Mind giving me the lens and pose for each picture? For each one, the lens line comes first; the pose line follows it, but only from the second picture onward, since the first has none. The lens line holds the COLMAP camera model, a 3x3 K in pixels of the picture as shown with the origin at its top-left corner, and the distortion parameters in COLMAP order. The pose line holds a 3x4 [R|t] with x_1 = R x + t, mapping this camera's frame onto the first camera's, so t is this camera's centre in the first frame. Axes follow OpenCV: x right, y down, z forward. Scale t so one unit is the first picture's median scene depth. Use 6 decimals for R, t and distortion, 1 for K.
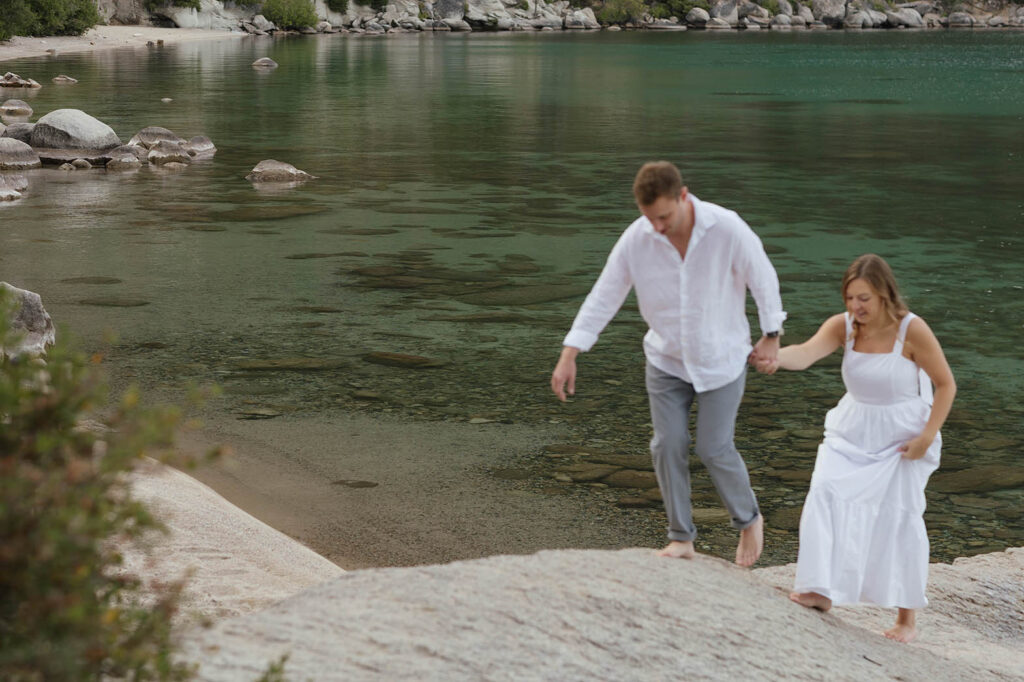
lens RADIAL K [[2505.7, 0, 512.0], [0, 2505.7, 341.0], [0, 0, 1]] dist [0.022516, 0.589430]
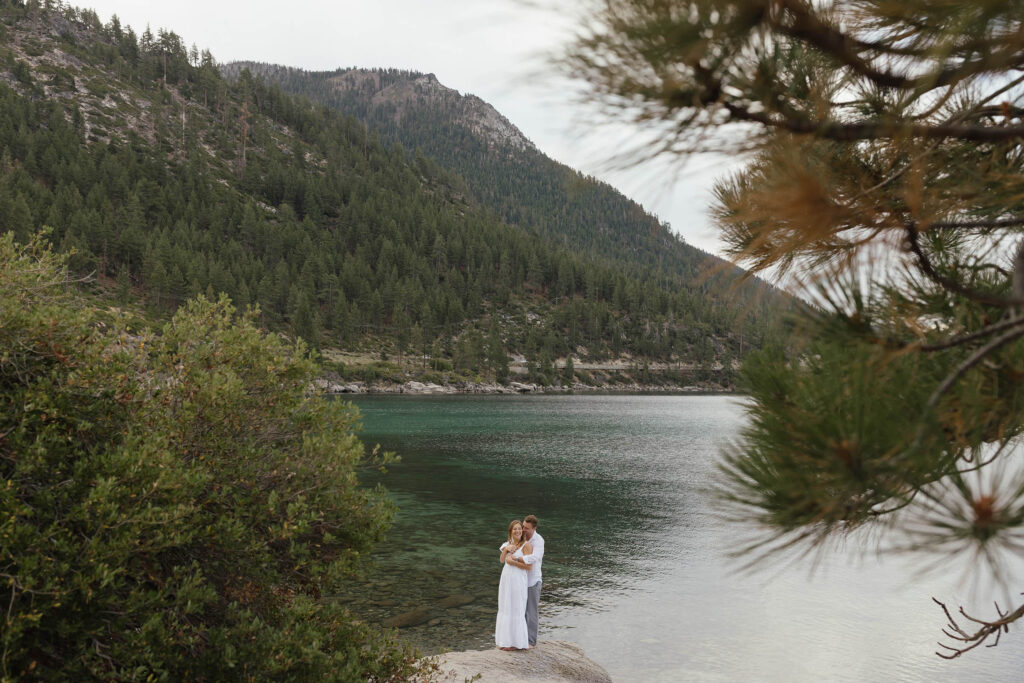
lens RADIAL K [[1042.9, 0, 495.0], [0, 1042.9, 329.0], [0, 0, 1]] dist [0.010769, -0.018000]
pose [[0.955533, 0.024612, 0.293854, -0.016887], [0.028441, 0.984173, -0.174912, -0.005547], [-0.293508, 0.175492, 0.939710, -0.013718]]
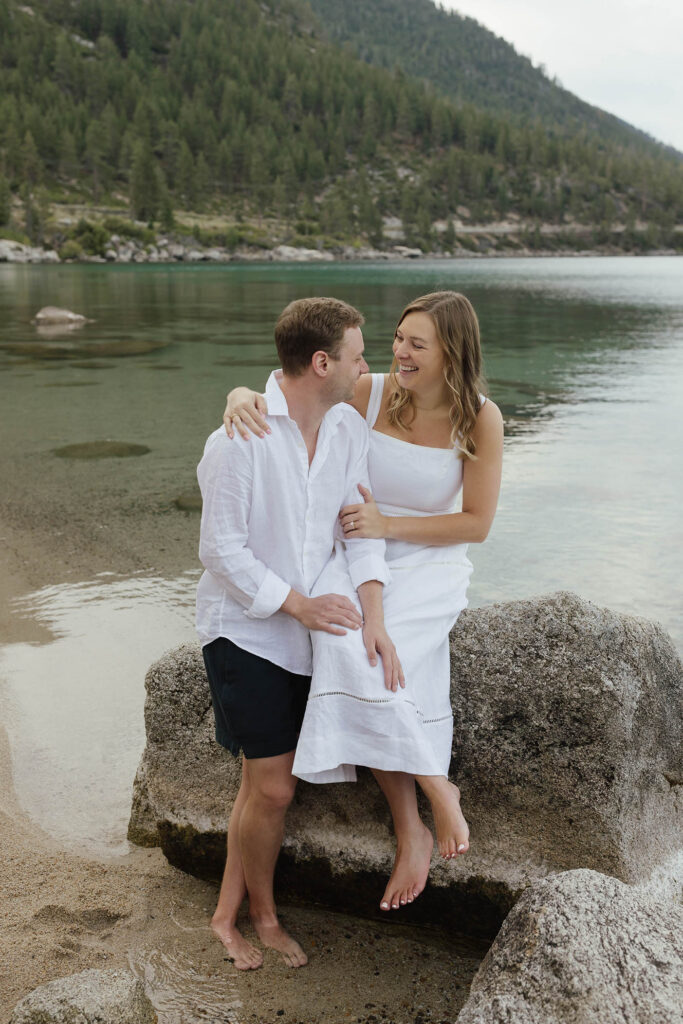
lens RADIAL K [[1115.5, 0, 346.5], [0, 1115.5, 436.0], [0, 0, 1]] dist [0.007015, -0.024971]
pose [[0.948180, -0.057859, 0.312420, -0.048164], [0.051031, 0.998247, 0.029994, -0.007085], [-0.313608, -0.012496, 0.949470, 0.165708]]
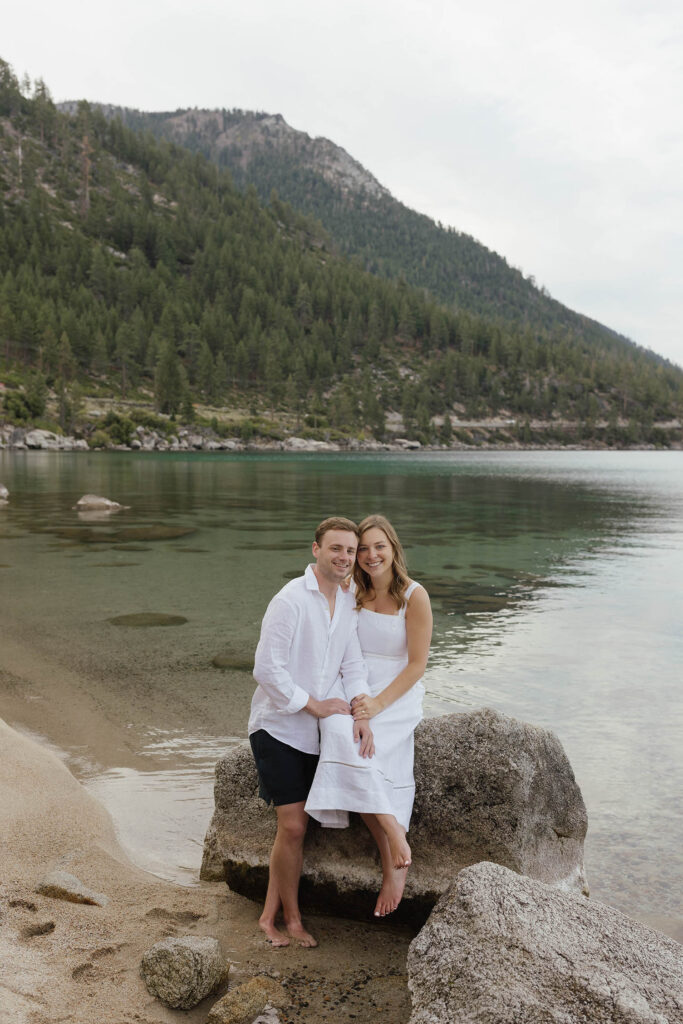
lens RADIAL K [[1042.9, 0, 341.5], [0, 1042.9, 512.0], [0, 0, 1]] dist [0.010769, -0.018000]
pose [[0.951200, -0.016194, 0.308150, -0.051633], [0.038682, 0.997002, -0.067009, -0.007228], [-0.306141, 0.075659, 0.948975, 0.154981]]
